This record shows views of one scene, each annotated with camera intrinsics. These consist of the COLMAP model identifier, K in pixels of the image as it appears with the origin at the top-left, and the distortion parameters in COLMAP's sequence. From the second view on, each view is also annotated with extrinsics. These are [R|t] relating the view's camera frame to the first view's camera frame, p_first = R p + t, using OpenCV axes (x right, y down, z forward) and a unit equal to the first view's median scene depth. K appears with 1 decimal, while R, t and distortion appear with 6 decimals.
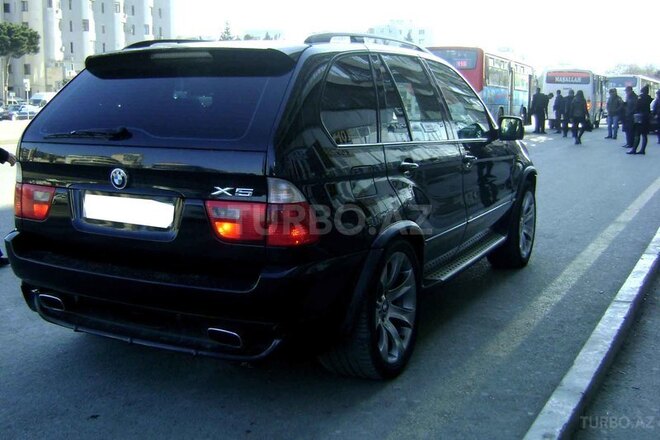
lens RADIAL K [[803.0, 0, 329.1], [0, 803.0, 220.7], [0, 0, 1]] dist [-0.148587, 0.000000]
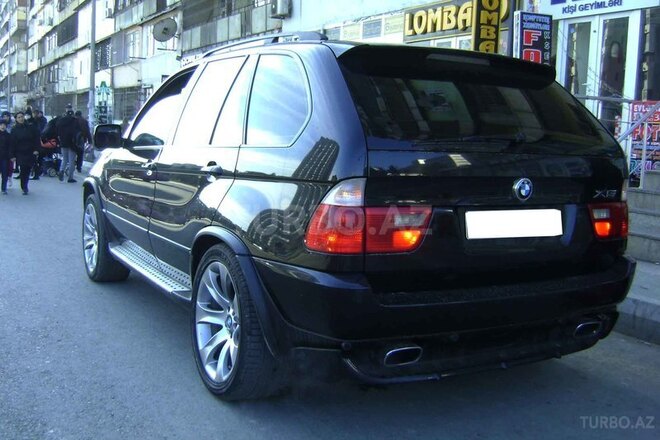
lens RADIAL K [[743.0, 0, 326.6], [0, 743.0, 220.1], [0, 0, 1]] dist [-0.124080, 0.000000]
pose [[0.532484, -0.085488, 0.842112, -1.110225], [0.106743, 0.993726, 0.033383, -0.070259], [-0.839683, 0.072113, 0.538268, 0.734048]]
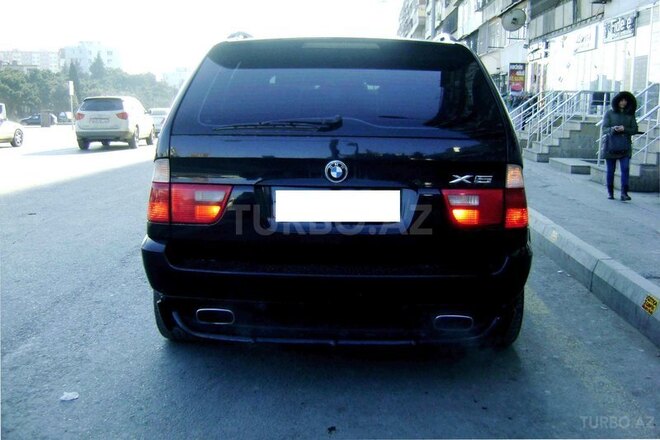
lens RADIAL K [[695.1, 0, 333.7], [0, 695.1, 219.4], [0, 0, 1]] dist [-0.132524, 0.000000]
pose [[0.890178, -0.065837, 0.450830, -0.640600], [0.065979, 0.997702, 0.015423, -0.009226], [-0.450809, 0.016016, 0.892476, 0.270364]]
